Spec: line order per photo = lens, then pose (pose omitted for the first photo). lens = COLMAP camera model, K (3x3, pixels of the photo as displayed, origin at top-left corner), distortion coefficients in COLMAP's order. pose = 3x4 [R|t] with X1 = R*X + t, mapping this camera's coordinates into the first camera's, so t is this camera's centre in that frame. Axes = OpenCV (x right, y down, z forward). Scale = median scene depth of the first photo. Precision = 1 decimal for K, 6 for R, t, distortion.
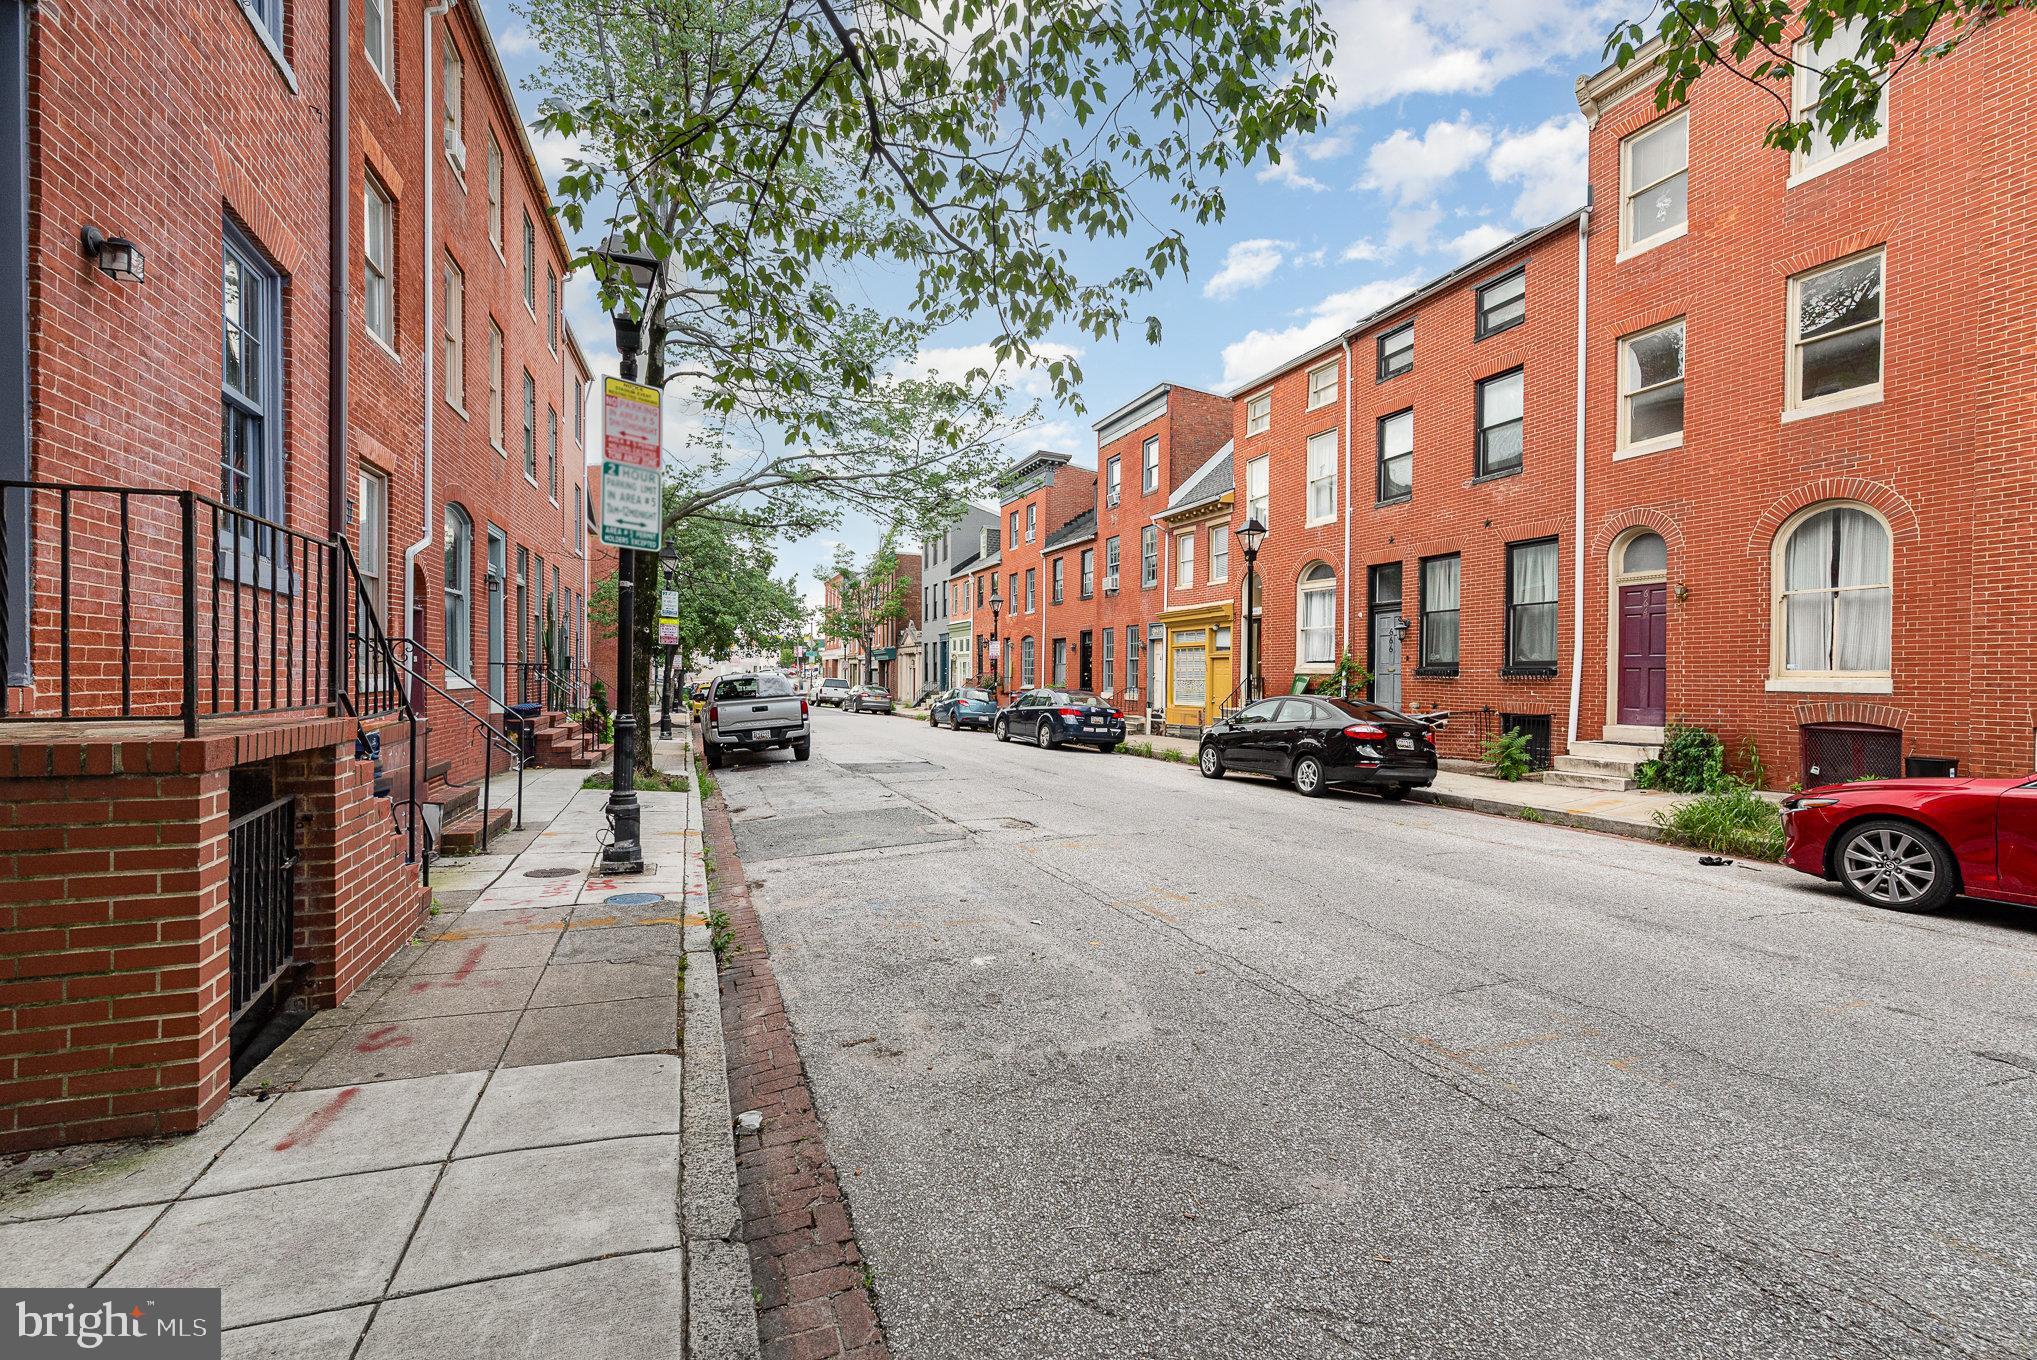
lens RADIAL K [[876.1, 0, 1009.2], [0, 876.1, 681.5], [0, 0, 1]] dist [0.003722, -0.000920]
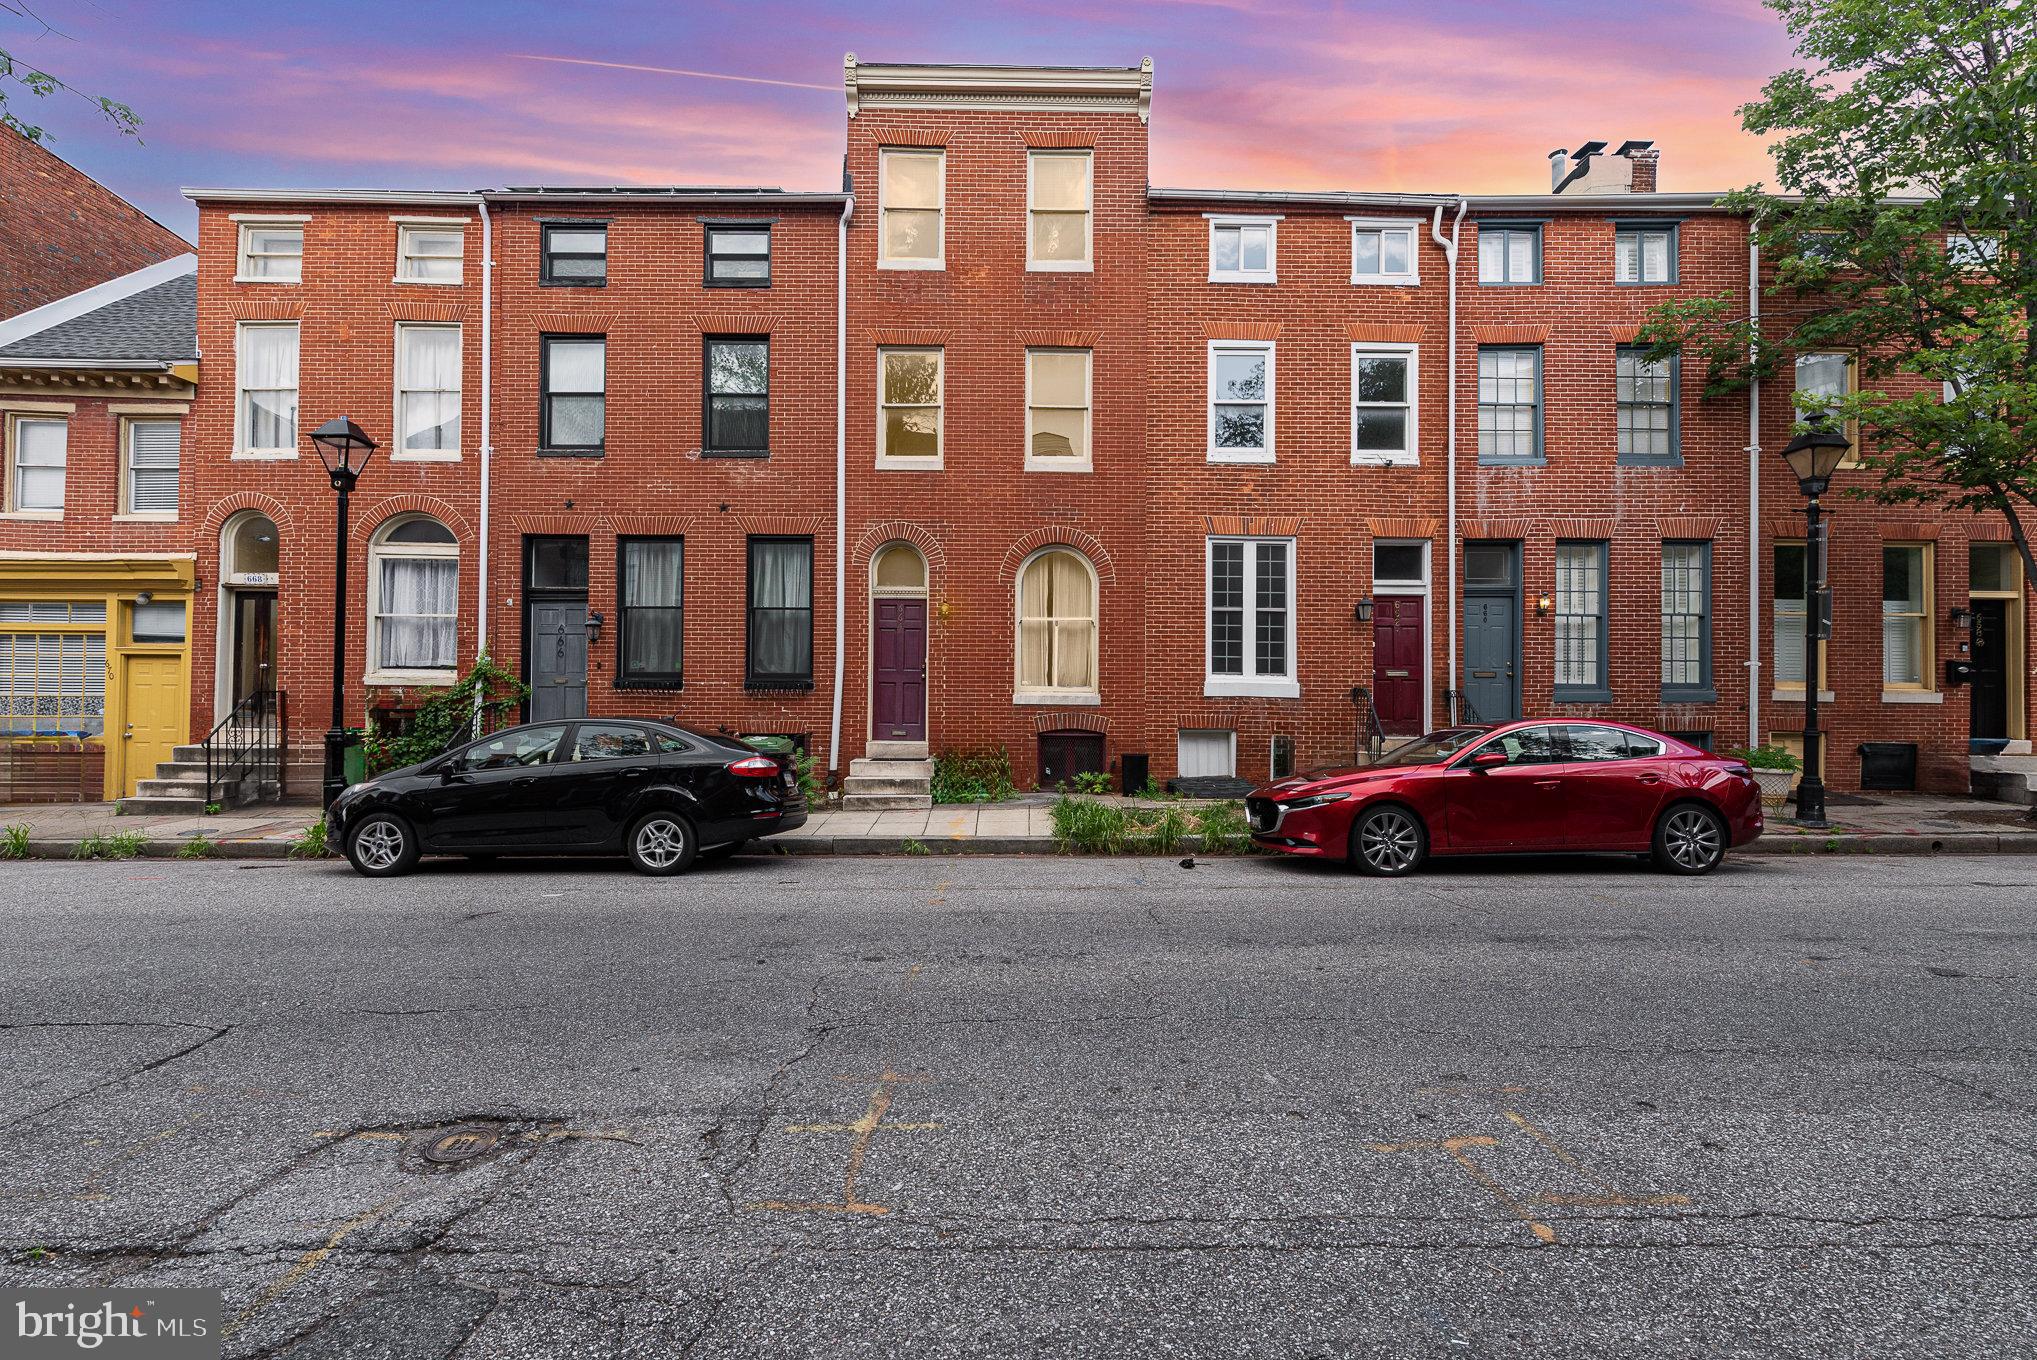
lens RADIAL K [[876.1, 0, 1019.7], [0, 876.1, 684.1], [0, 0, 1]] dist [0.003722, -0.000920]
pose [[0.339199, 0.015194, 0.940592, -0.146675], [0.003296, 0.999844, -0.017340, 0.003539], [-0.940709, 0.008982, 0.339097, 0.464319]]
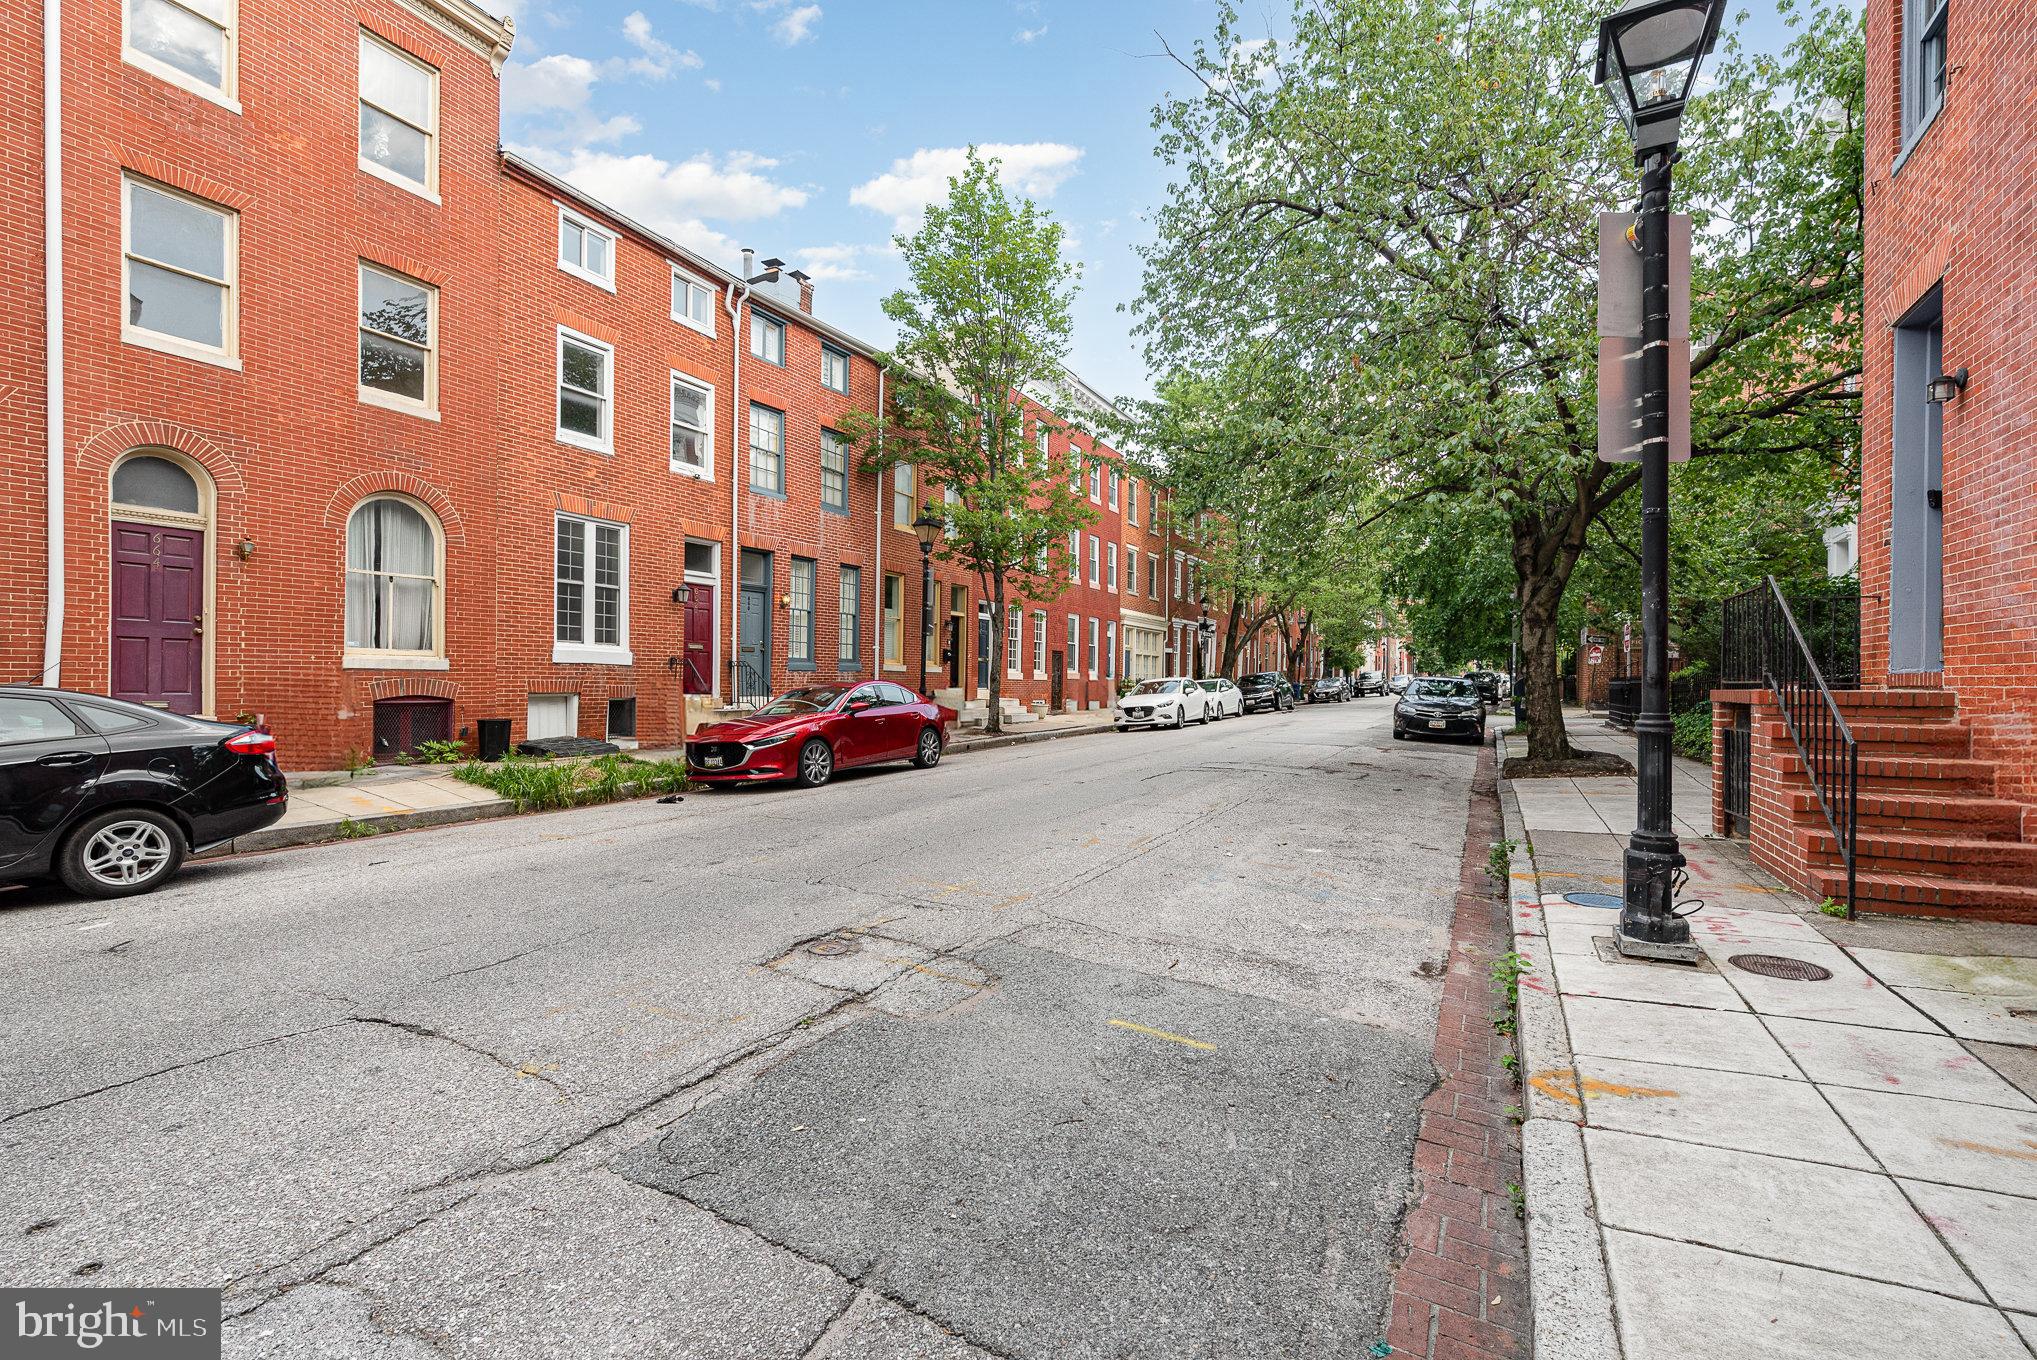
lens RADIAL K [[876.1, 0, 1024.3], [0, 876.1, 682.0], [0, 0, 1]] dist [0.003722, -0.000920]
pose [[-0.662266, -0.016429, 0.749089, -0.284101], [-0.009220, 0.999863, 0.013777, 0.004443], [-0.749212, 0.002217, -0.662326, 0.820088]]
